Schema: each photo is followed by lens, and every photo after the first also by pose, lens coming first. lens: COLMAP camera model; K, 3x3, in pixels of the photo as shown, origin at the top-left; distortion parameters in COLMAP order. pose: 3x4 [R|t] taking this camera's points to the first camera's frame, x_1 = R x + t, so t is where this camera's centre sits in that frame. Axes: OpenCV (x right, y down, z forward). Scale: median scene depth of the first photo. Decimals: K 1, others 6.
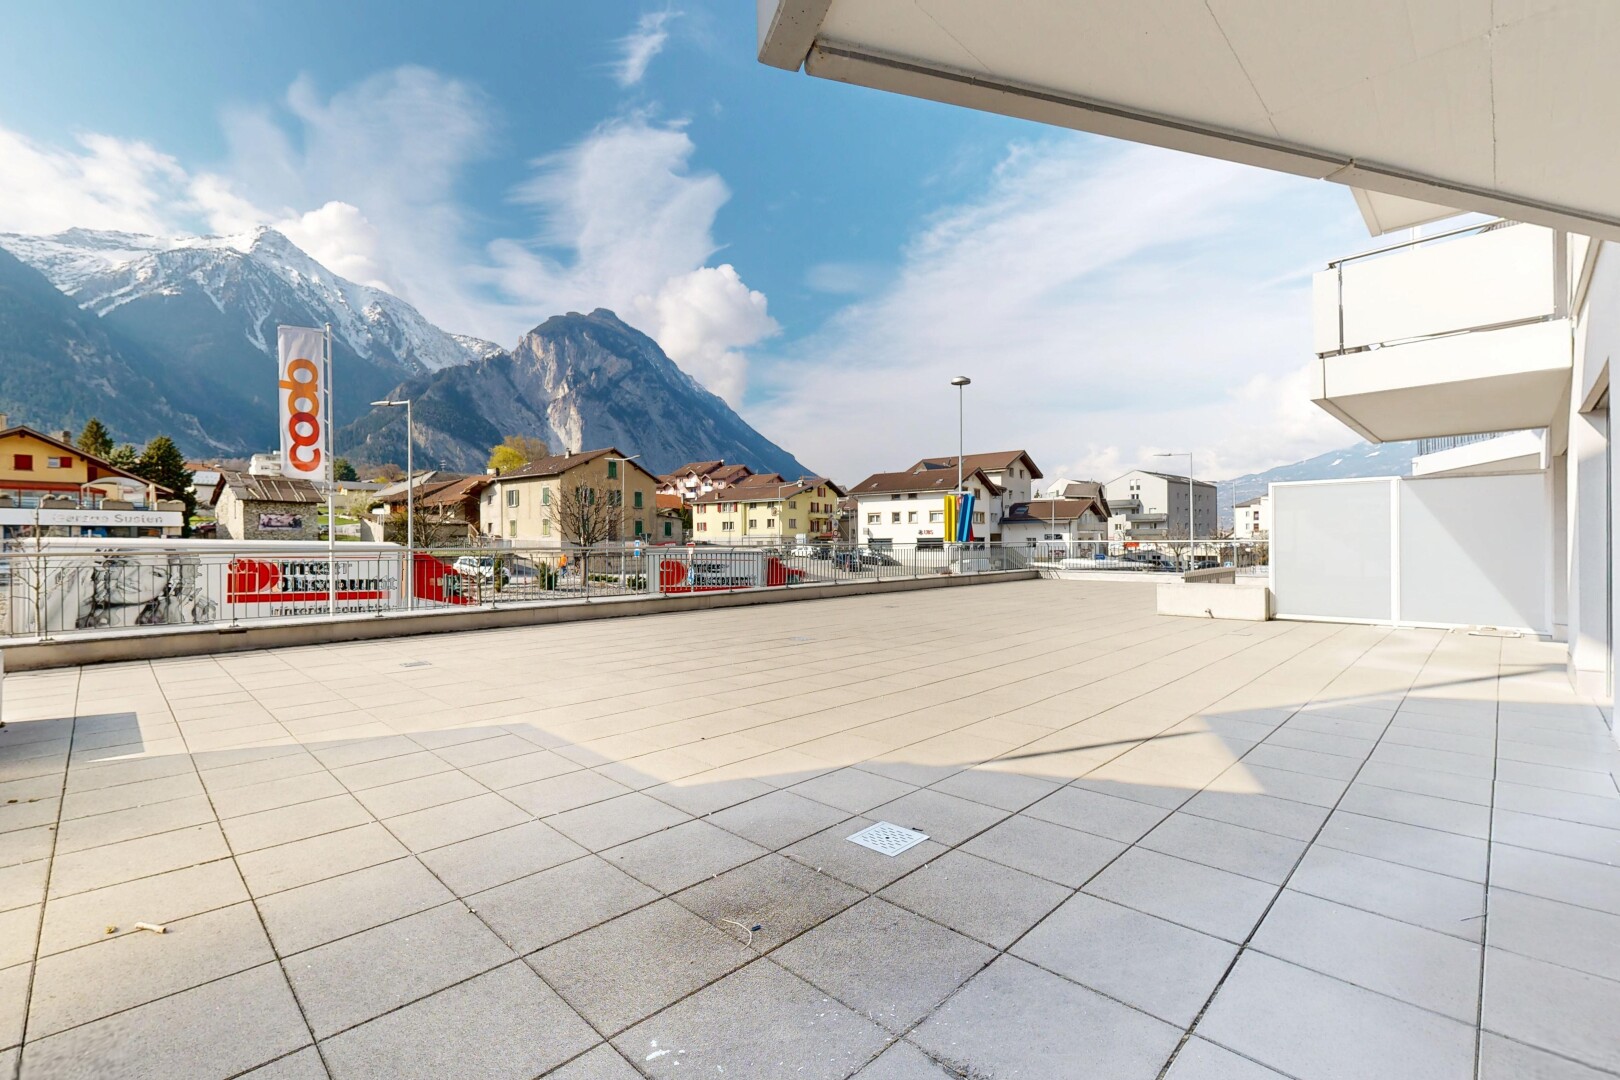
lens RADIAL K [[706.1, 0, 803.5], [0, 706.1, 537.1], [0, 0, 1]] dist [0.007512, -0.000557]
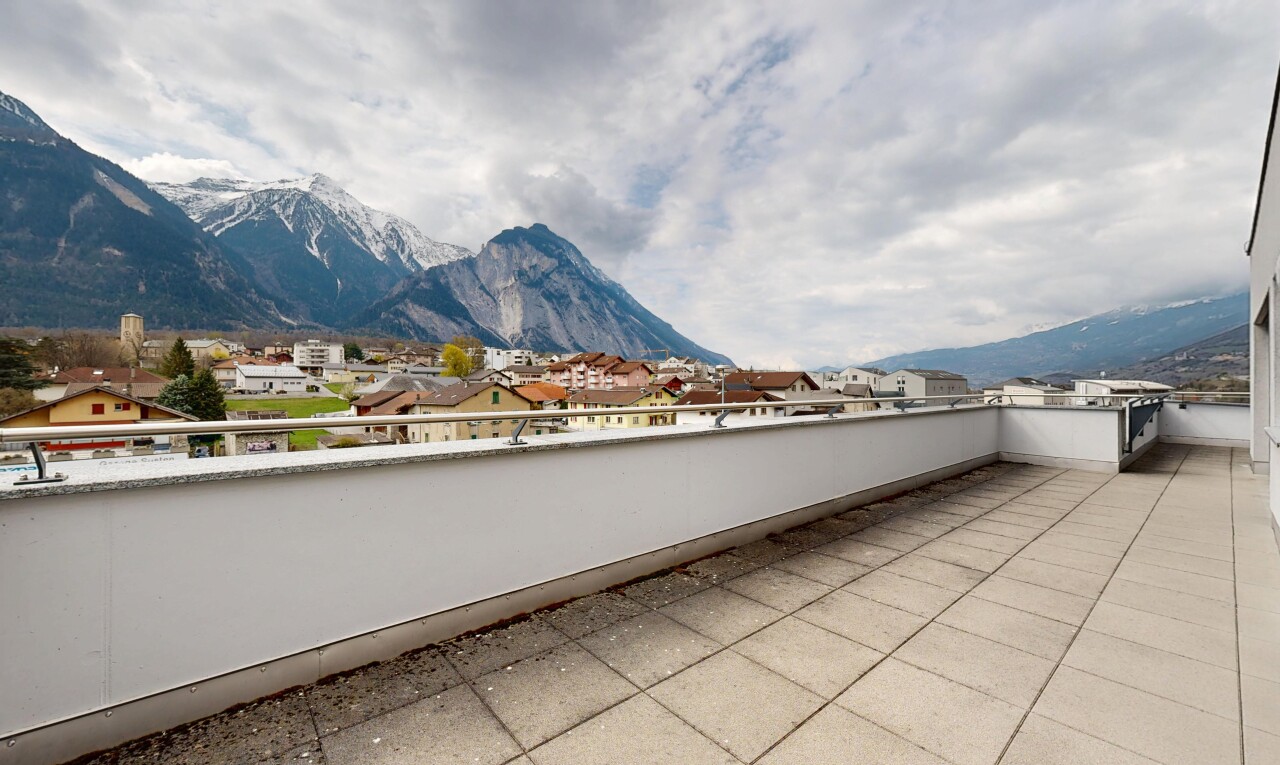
lens RADIAL K [[500.3, 0, 637.6], [0, 500.3, 379.7], [0, 0, 1]] dist [0.006421, 0.000087]
pose [[0.996448, 0.007734, -0.083857, 0.038603], [-0.007828, 0.999969, -0.000793, -0.053242], [0.083848, 0.001446, 0.996478, 0.010883]]
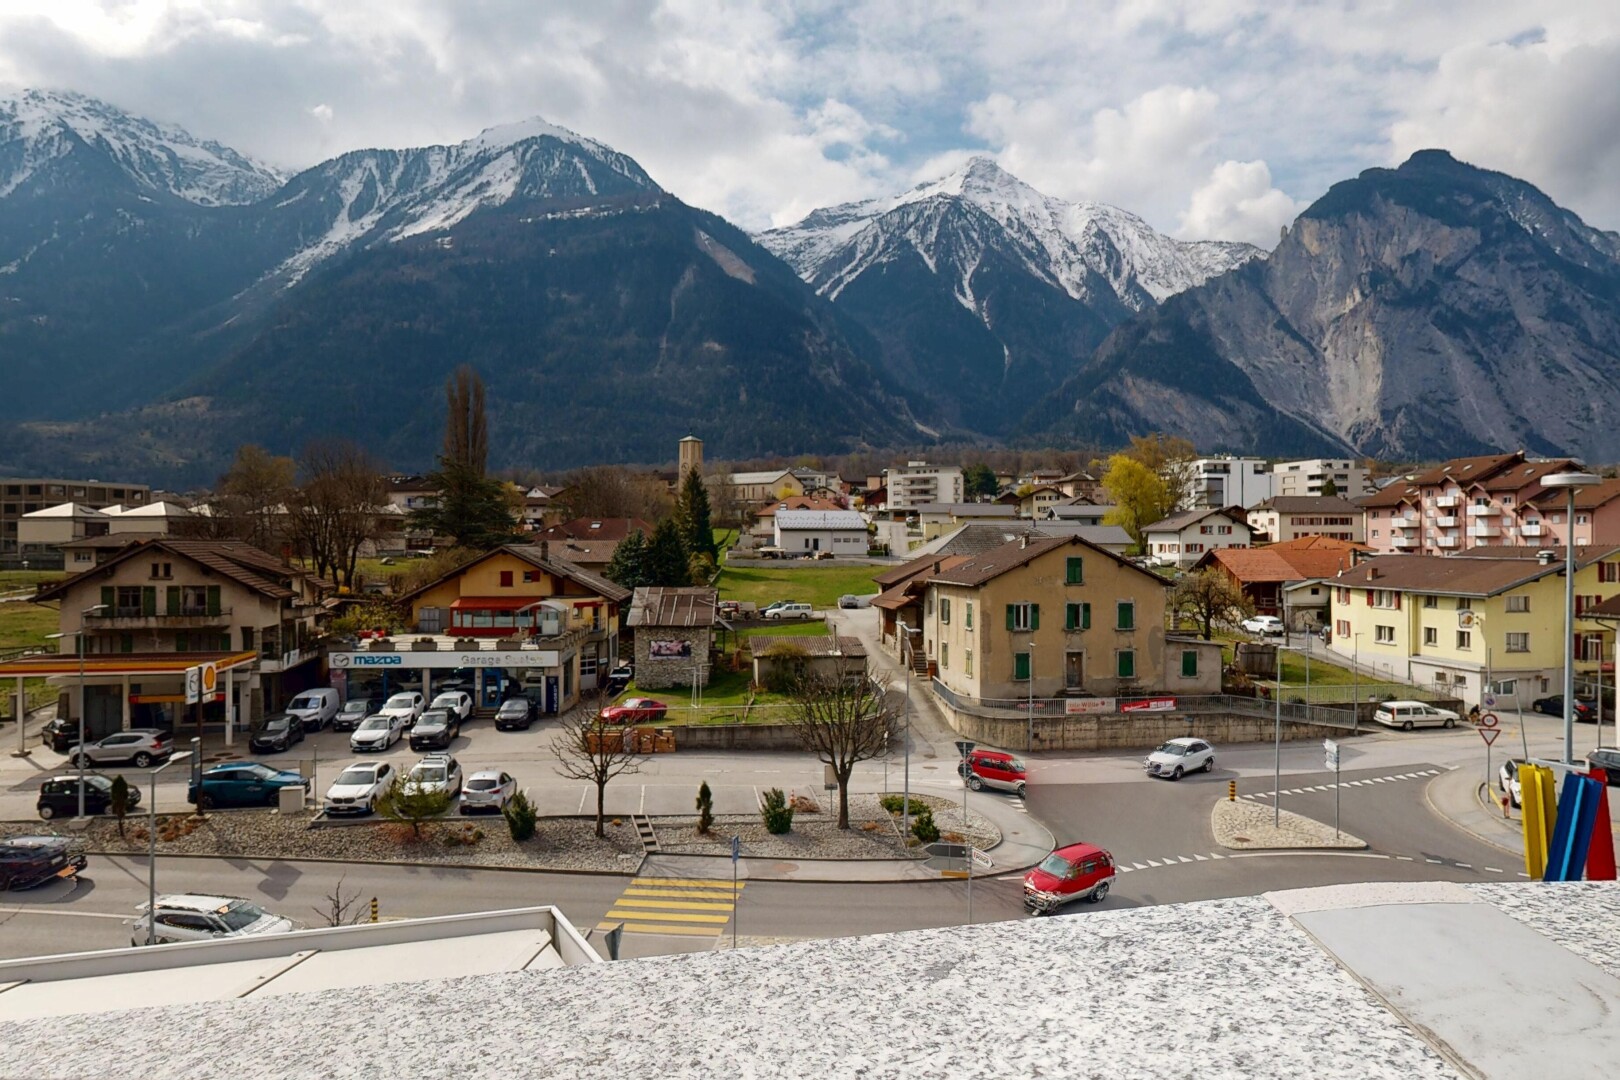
lens RADIAL K [[1067.9, 0, 822.6], [0, 1067.9, 541.9], [0, 0, 1]] dist [0.013011, -0.004926]
pose [[0.695681, 0.006637, -0.718320, 0.098637], [0.002066, 0.999935, 0.011240, -0.053117], [0.718348, -0.009303, 0.695622, 0.078720]]
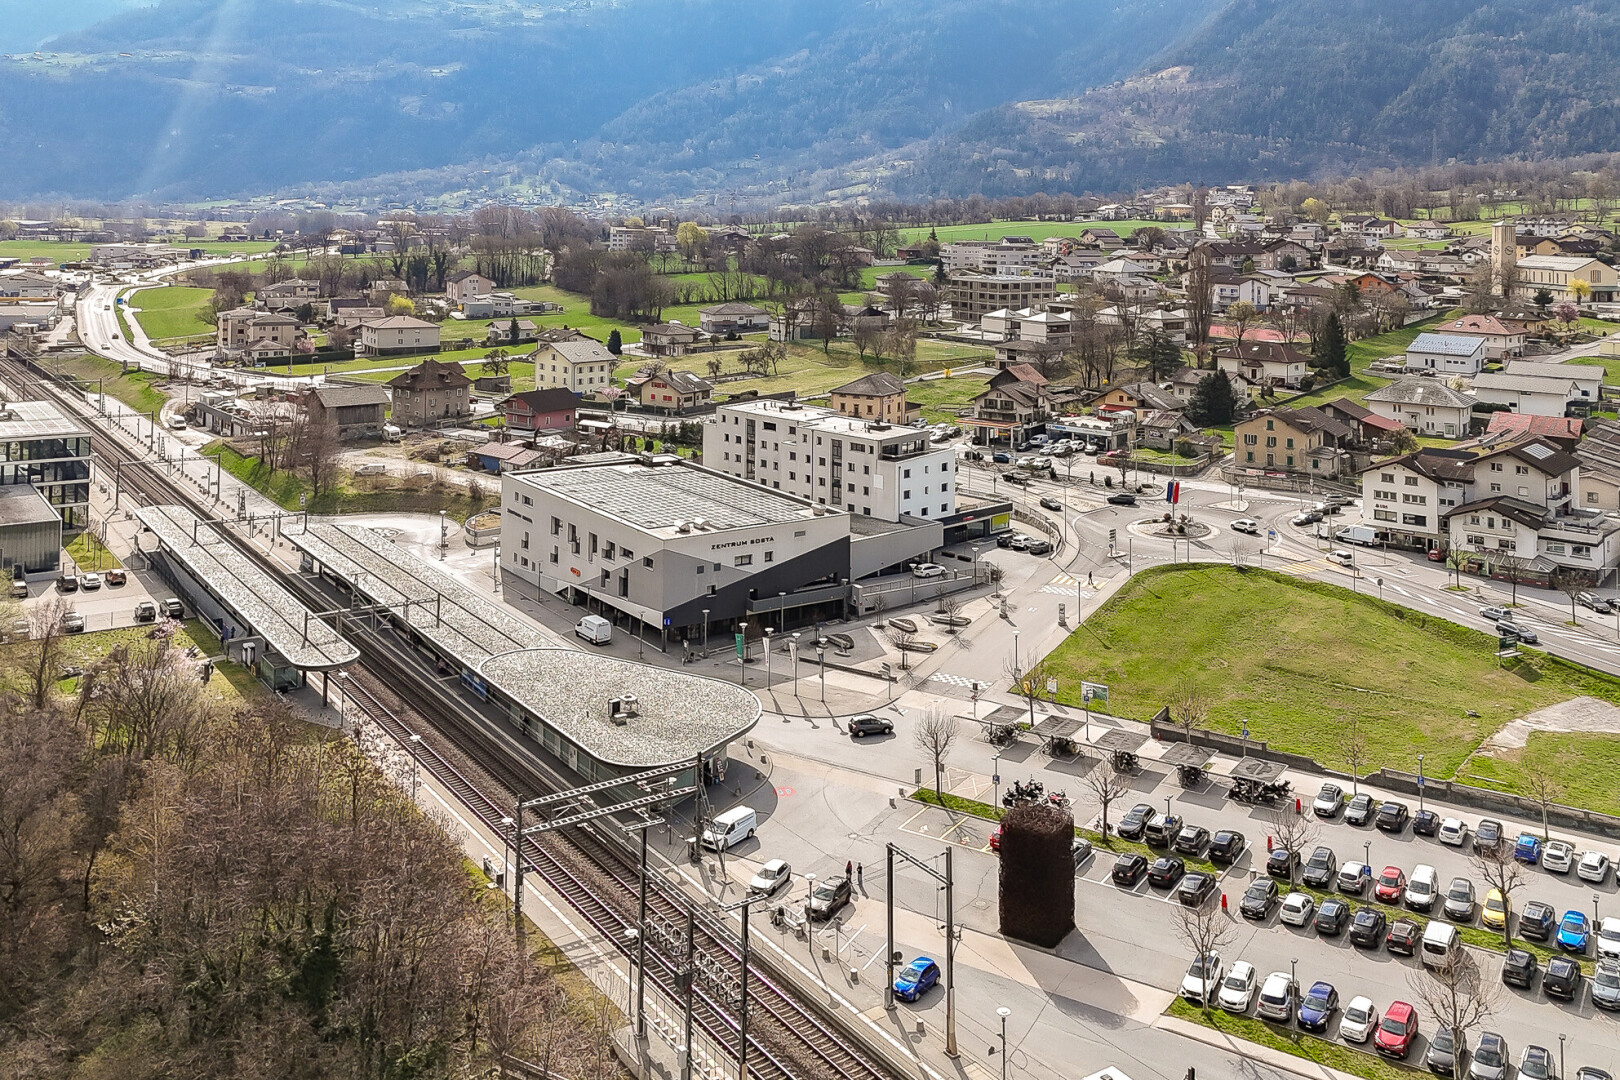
lens RADIAL K [[1487.6, 0, 802.8], [0, 1487.6, 533.1], [0, 0, 1]] dist [0.077651, 0.005714]
pose [[-0.011582, 0.226402, -0.973965, 1.322763], [-0.003986, 0.974012, 0.226460, -0.261579], [0.999925, 0.006505, -0.010379, -0.031015]]
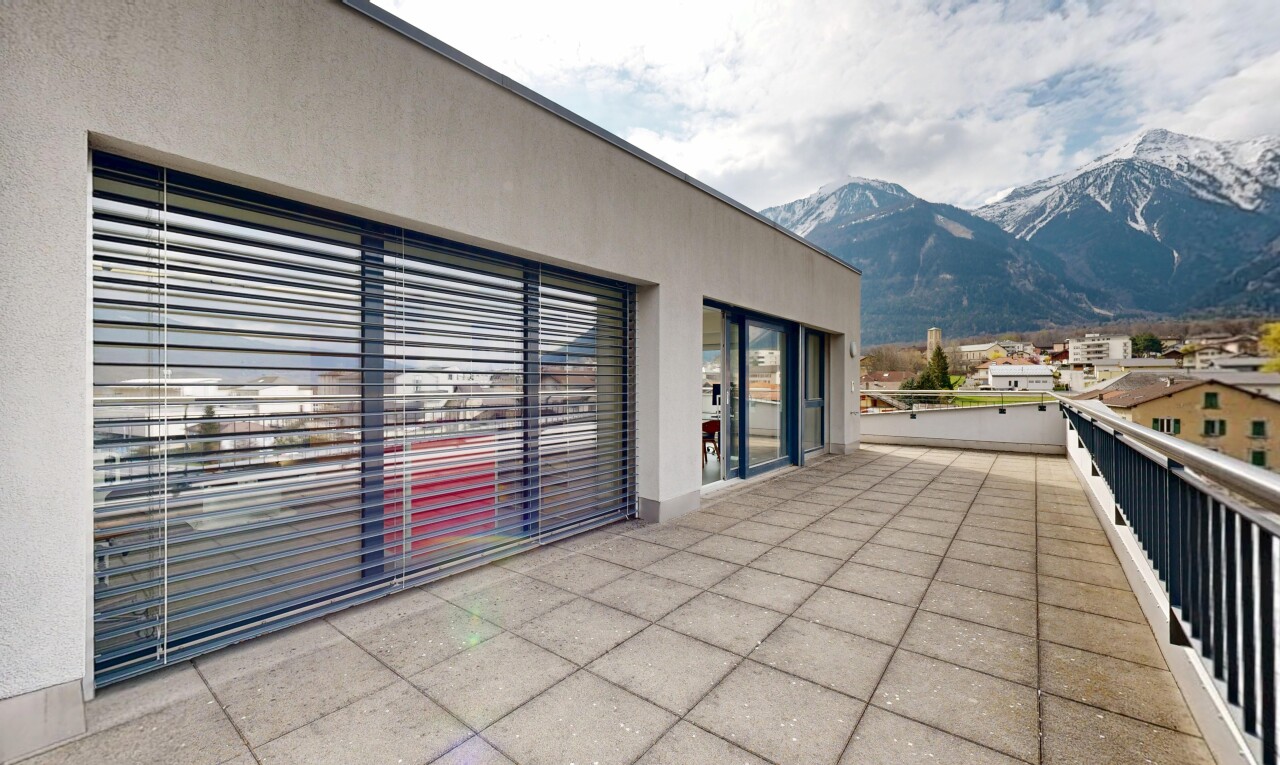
lens RADIAL K [[500.3, 0, 643.3], [0, 500.3, 383.4], [0, 0, 1]] dist [0.006421, 0.000087]
pose [[0.125706, 0.010090, -0.992016, 0.144357], [0.006982, 0.999915, 0.011055, -0.054074], [0.992043, -0.008316, 0.125625, 0.032539]]
